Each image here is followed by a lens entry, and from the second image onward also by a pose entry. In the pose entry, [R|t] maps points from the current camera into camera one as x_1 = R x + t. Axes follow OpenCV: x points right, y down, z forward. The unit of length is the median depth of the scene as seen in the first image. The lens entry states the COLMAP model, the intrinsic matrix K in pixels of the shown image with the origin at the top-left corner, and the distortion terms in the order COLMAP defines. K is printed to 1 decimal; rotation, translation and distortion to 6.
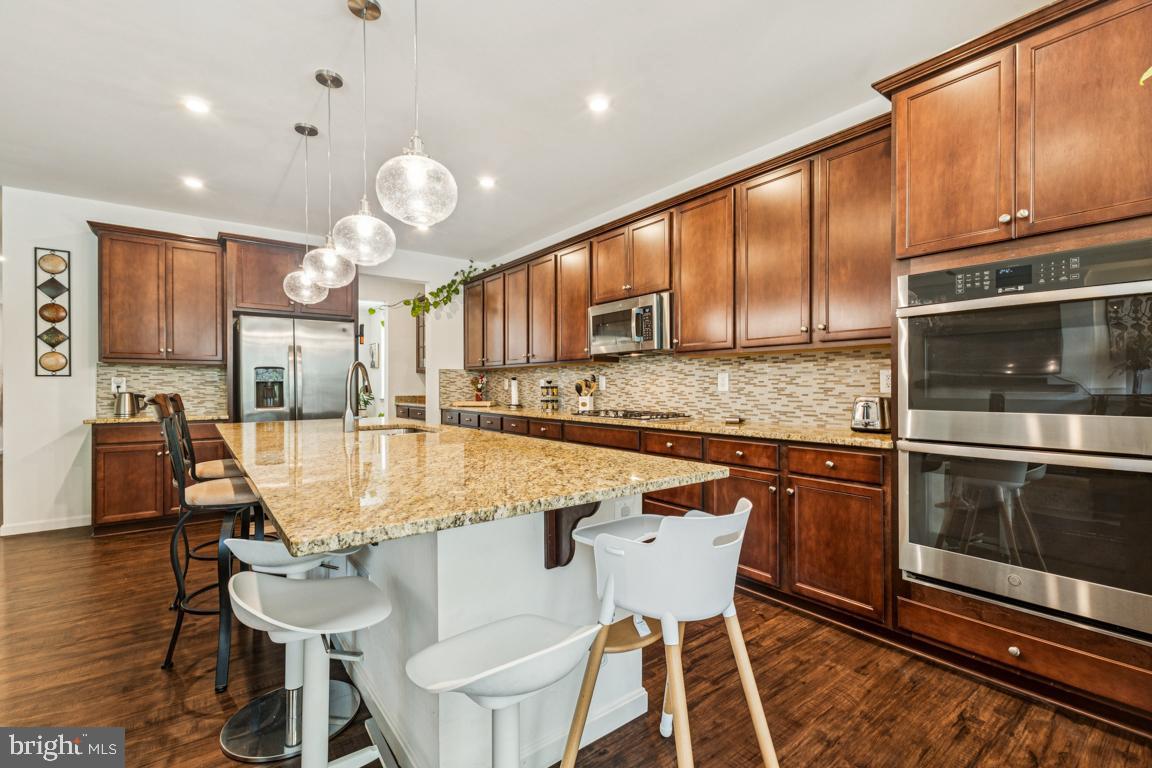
lens RADIAL K [[504.1, 0, 582.0], [0, 504.1, 384.3], [0, 0, 1]] dist [0.006596, -0.001198]
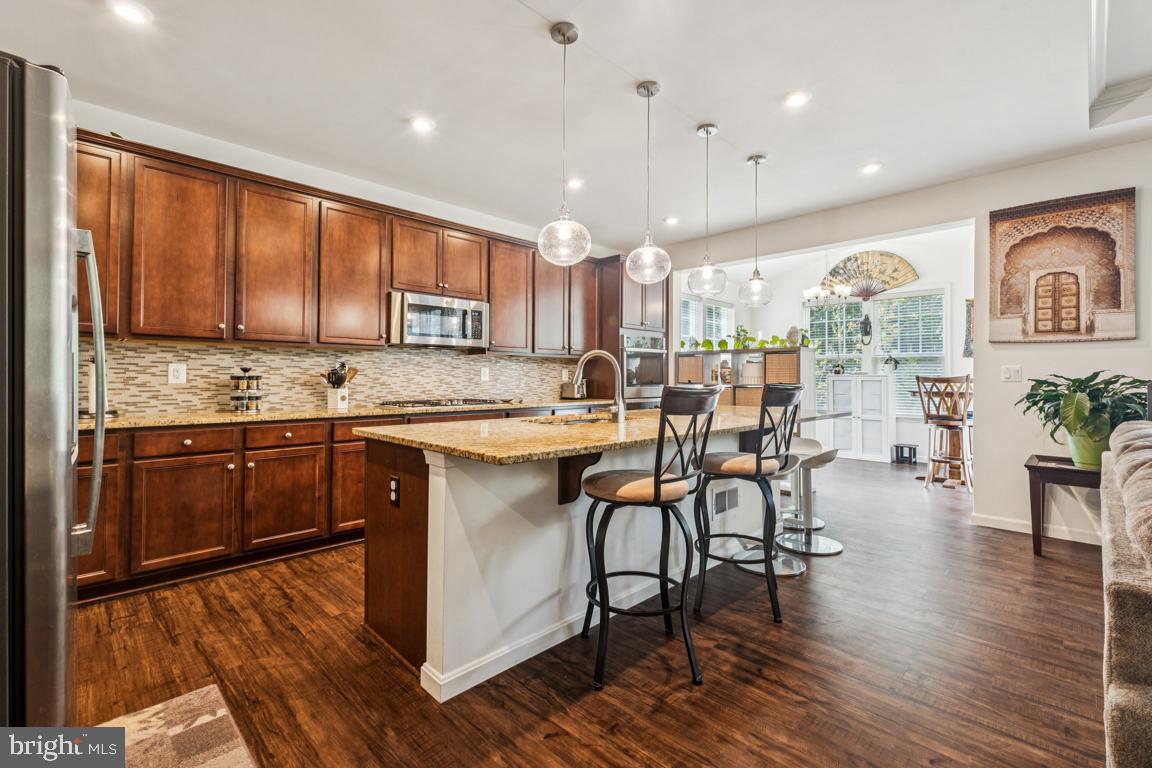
lens RADIAL K [[504.1, 0, 575.7], [0, 504.1, 368.4], [0, 0, 1]] dist [0.006596, -0.001198]
pose [[-0.131903, 0.019132, 0.991078, -0.945295], [-0.005660, 0.999783, -0.020053, 0.005598], [-0.991246, -0.008254, -0.131766, 0.797386]]
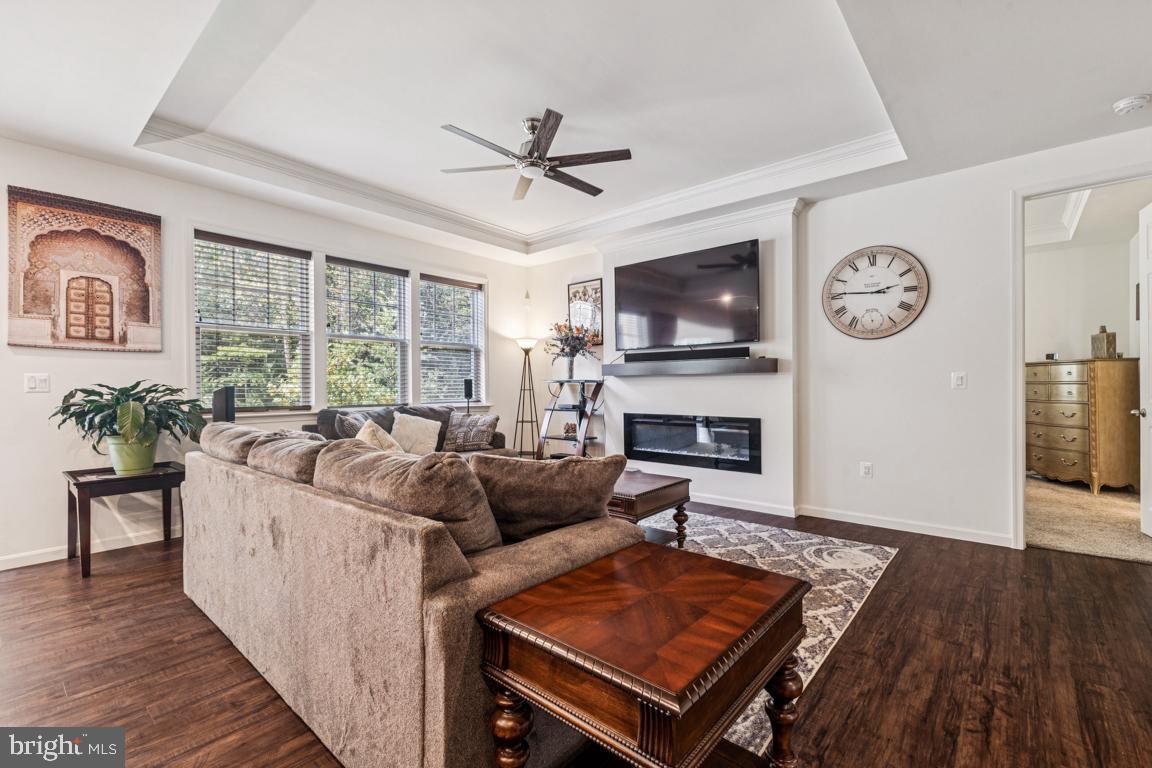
lens RADIAL K [[504.1, 0, 579.8], [0, 504.1, 388.3], [0, 0, 1]] dist [0.006596, -0.001198]
pose [[-0.977574, 0.011012, -0.210305, -0.808706], [0.010191, 0.999936, 0.004991, 0.005434], [0.210346, 0.002736, -0.977623, 0.849896]]
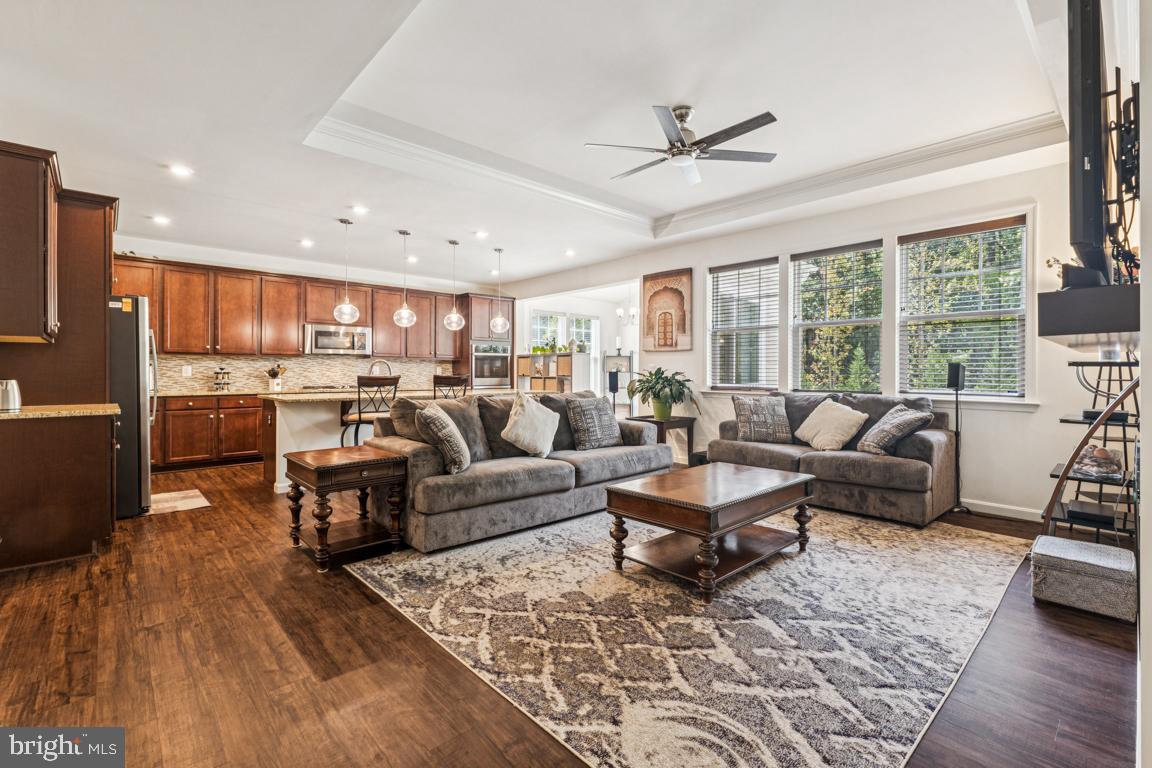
lens RADIAL K [[504.1, 0, 567.6], [0, 504.1, 370.2], [0, 0, 1]] dist [0.006596, -0.001198]
pose [[-0.087412, 0.006959, 0.996148, -1.686745], [-0.002068, 0.999972, -0.007167, 0.007226], [-0.996170, -0.002687, -0.087395, 0.308307]]
